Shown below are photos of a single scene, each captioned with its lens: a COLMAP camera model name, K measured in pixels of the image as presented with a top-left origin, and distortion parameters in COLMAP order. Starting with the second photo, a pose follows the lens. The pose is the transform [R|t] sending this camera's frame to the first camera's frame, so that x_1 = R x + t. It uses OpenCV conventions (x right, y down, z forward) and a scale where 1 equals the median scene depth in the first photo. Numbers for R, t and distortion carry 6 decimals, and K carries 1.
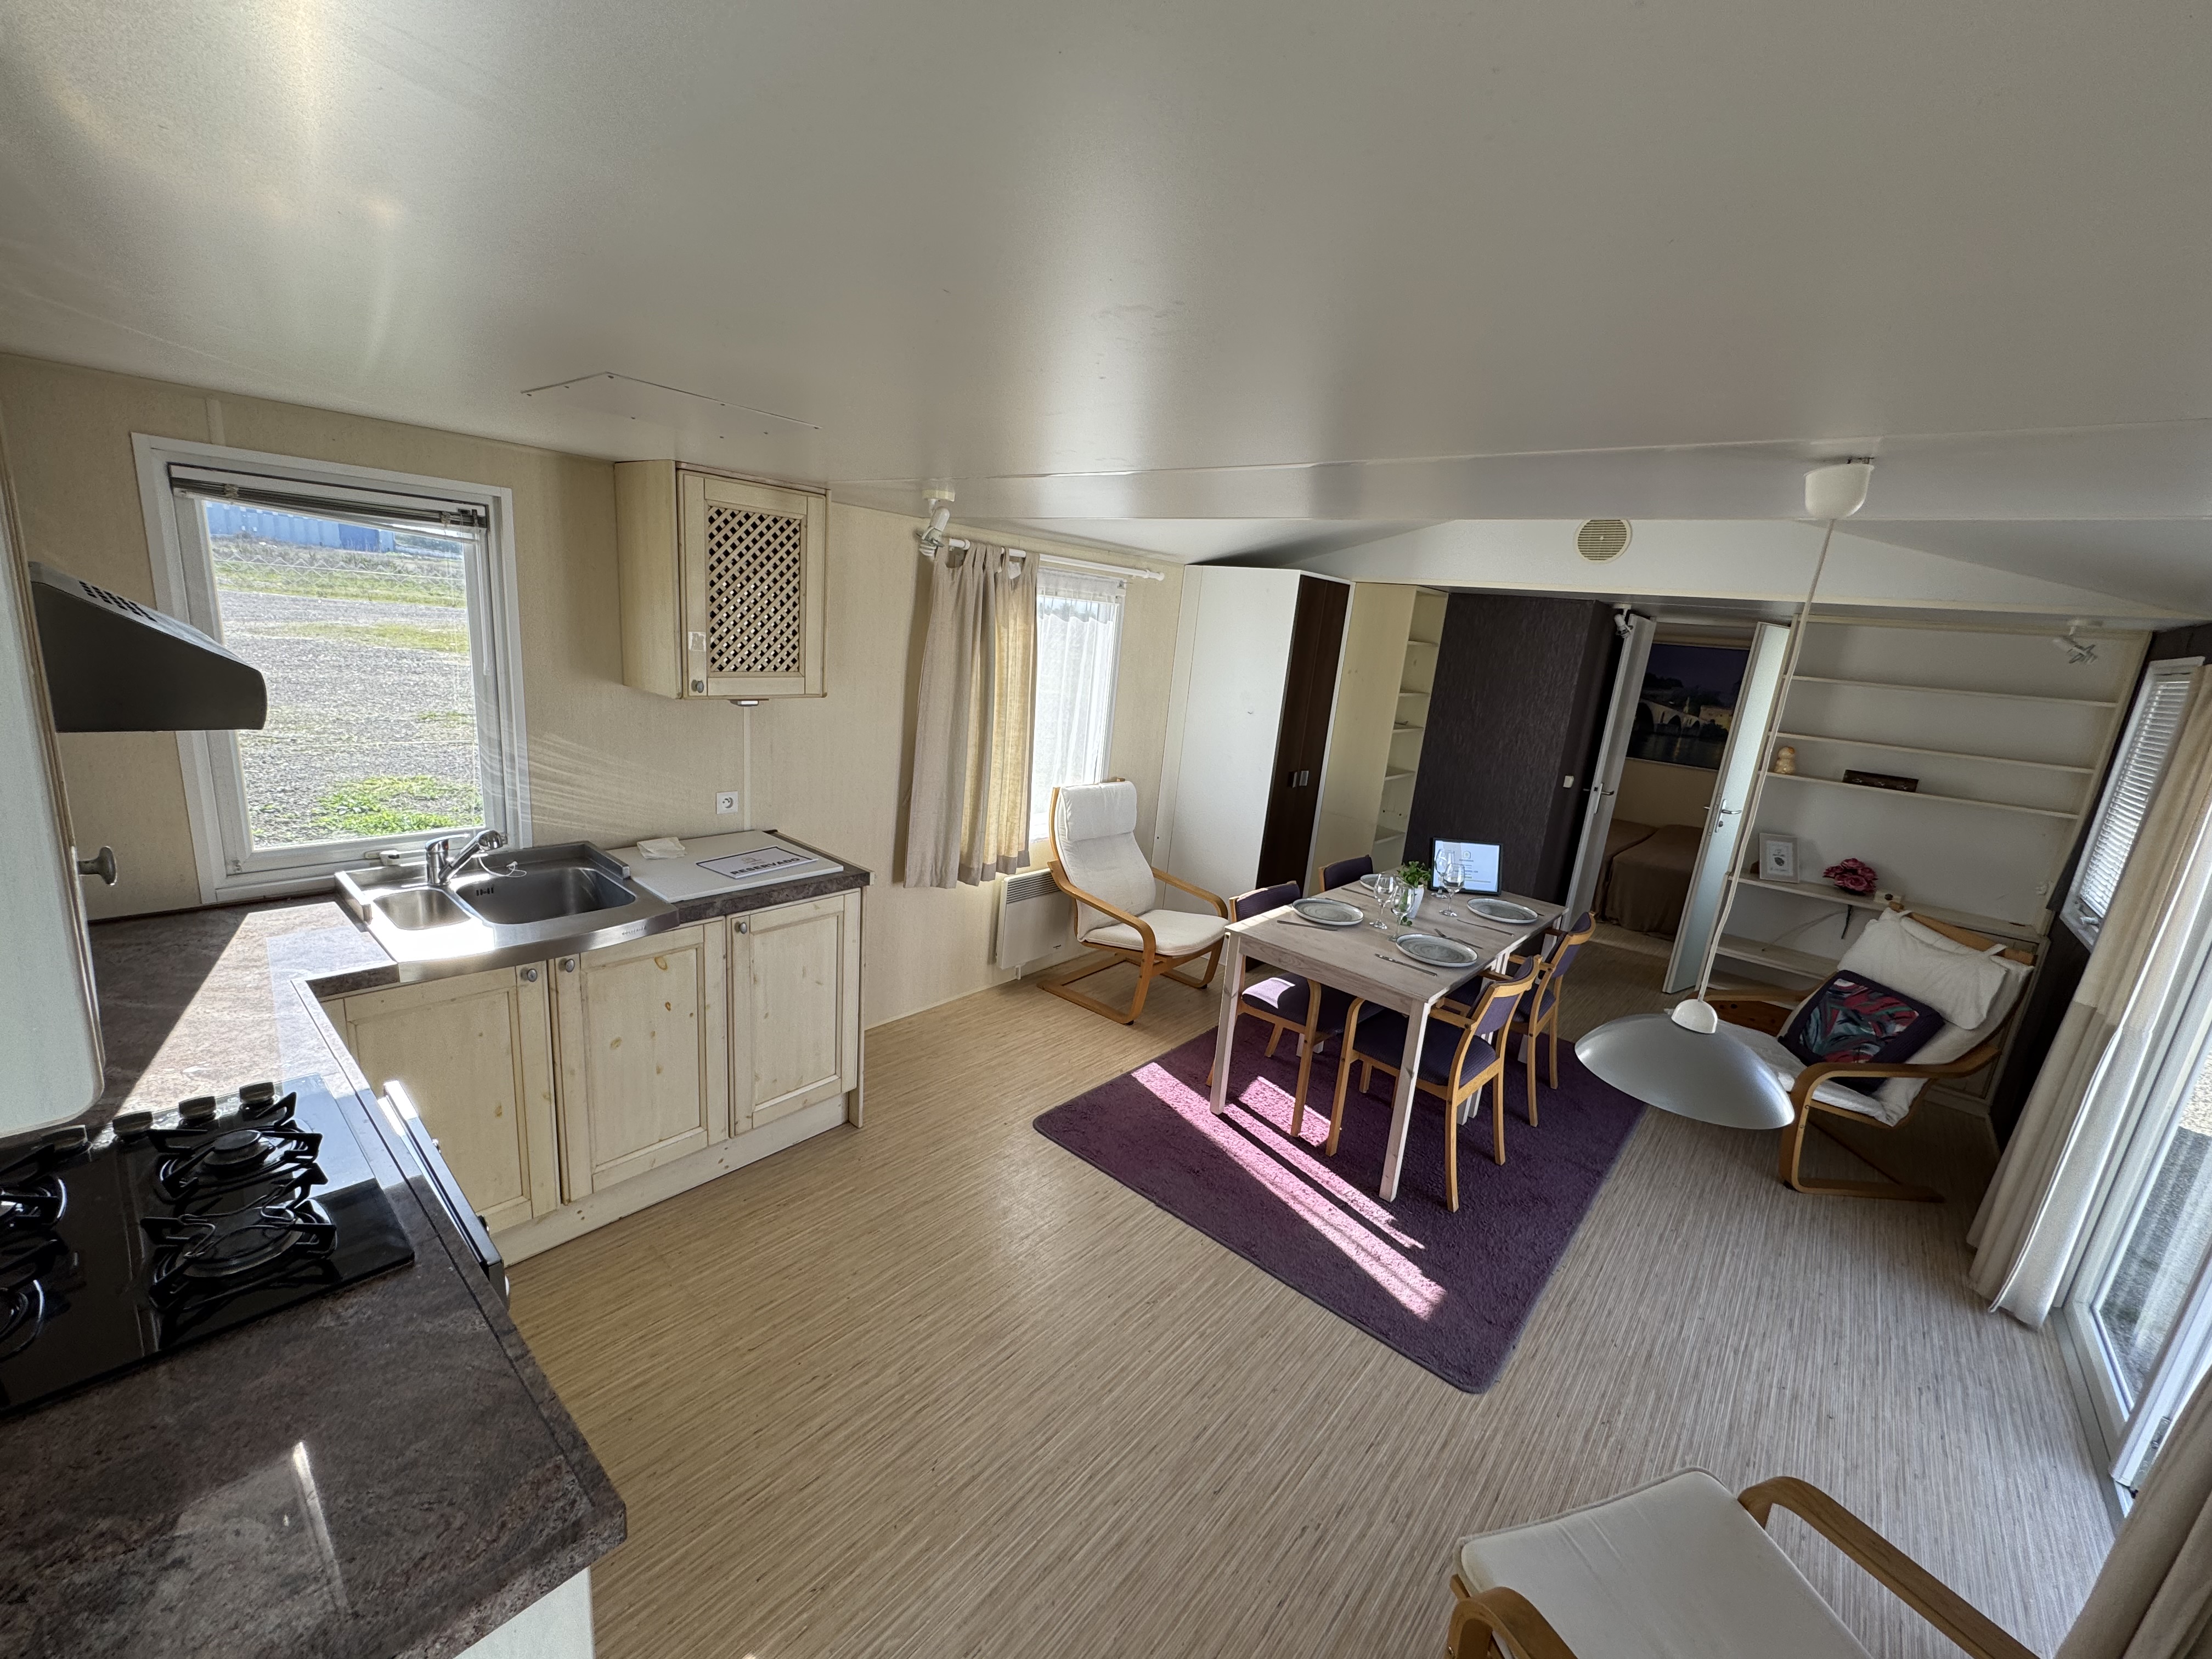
lens RADIAL K [[885.0, 0, 1104.8], [0, 885.0, 827.7], [0, 0, 1]] dist [-0.001949, 0.000565]
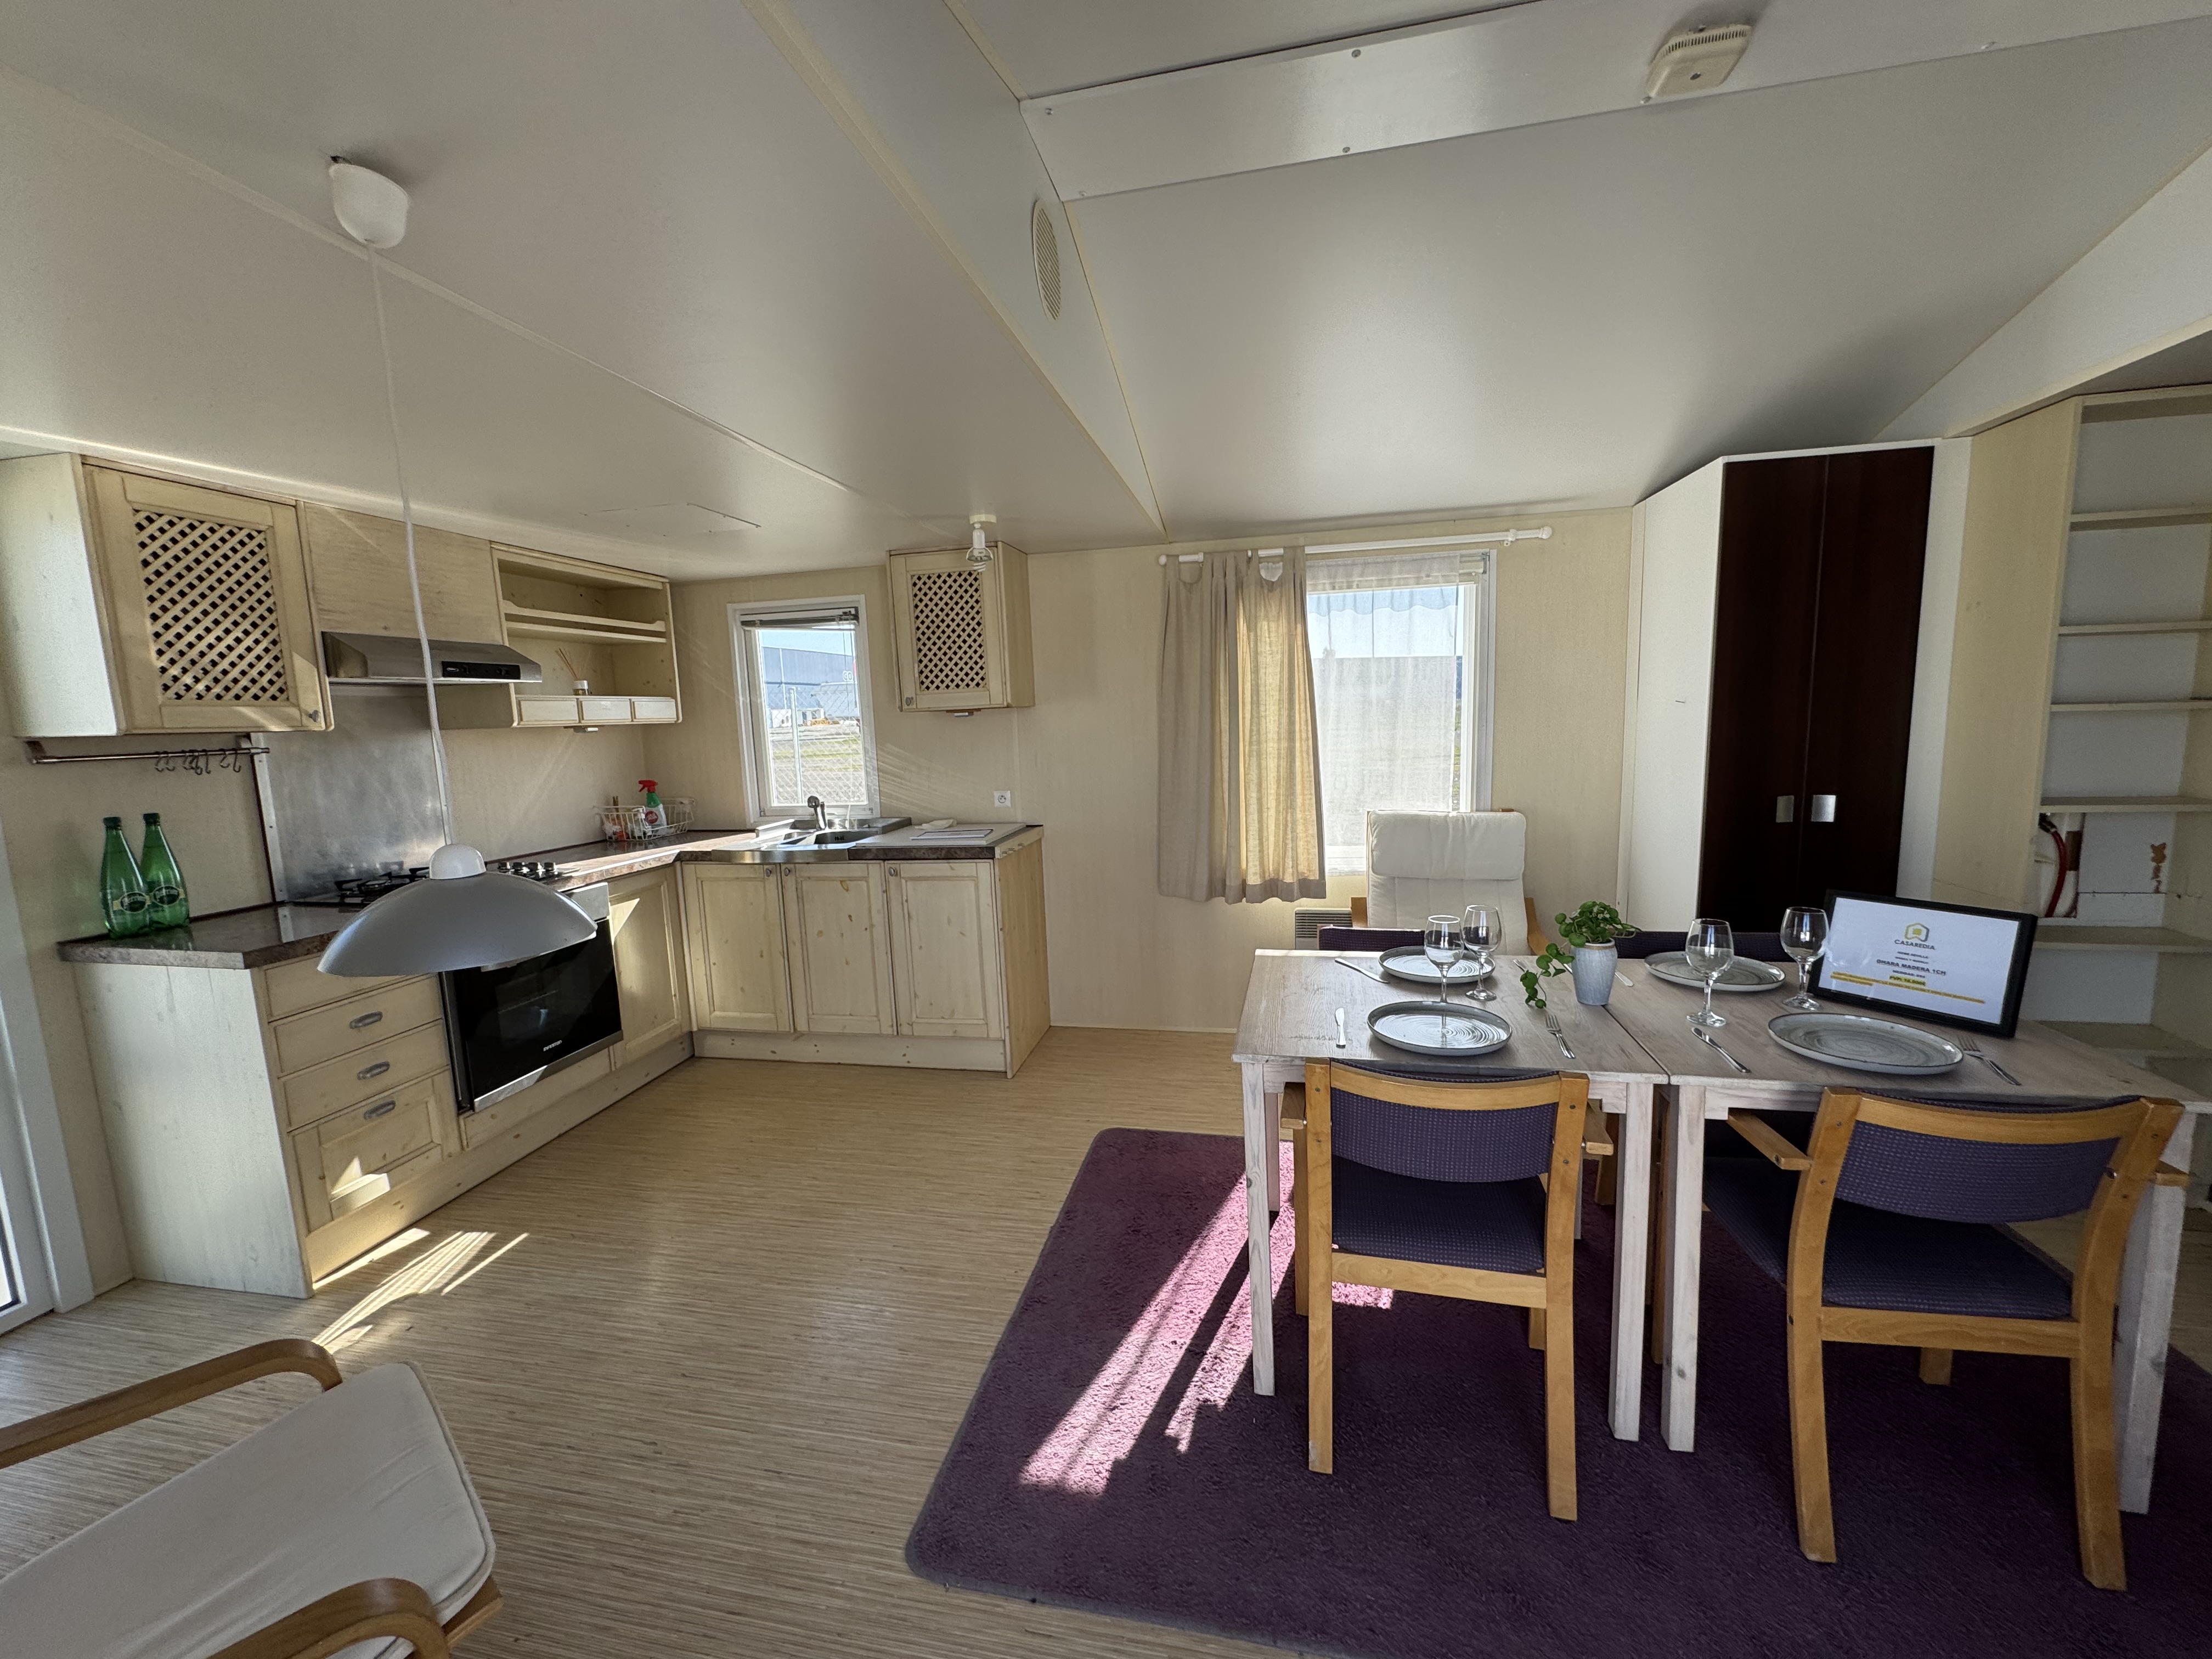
lens RADIAL K [[885.0, 0, 1103.8], [0, 885.0, 830.3], [0, 0, 1]] dist [-0.001949, 0.000565]
pose [[0.473355, 0.009647, -0.880819, 0.892196], [-0.124115, 0.990695, -0.055849, 0.081030], [0.872084, 0.135759, 0.470148, 0.602365]]
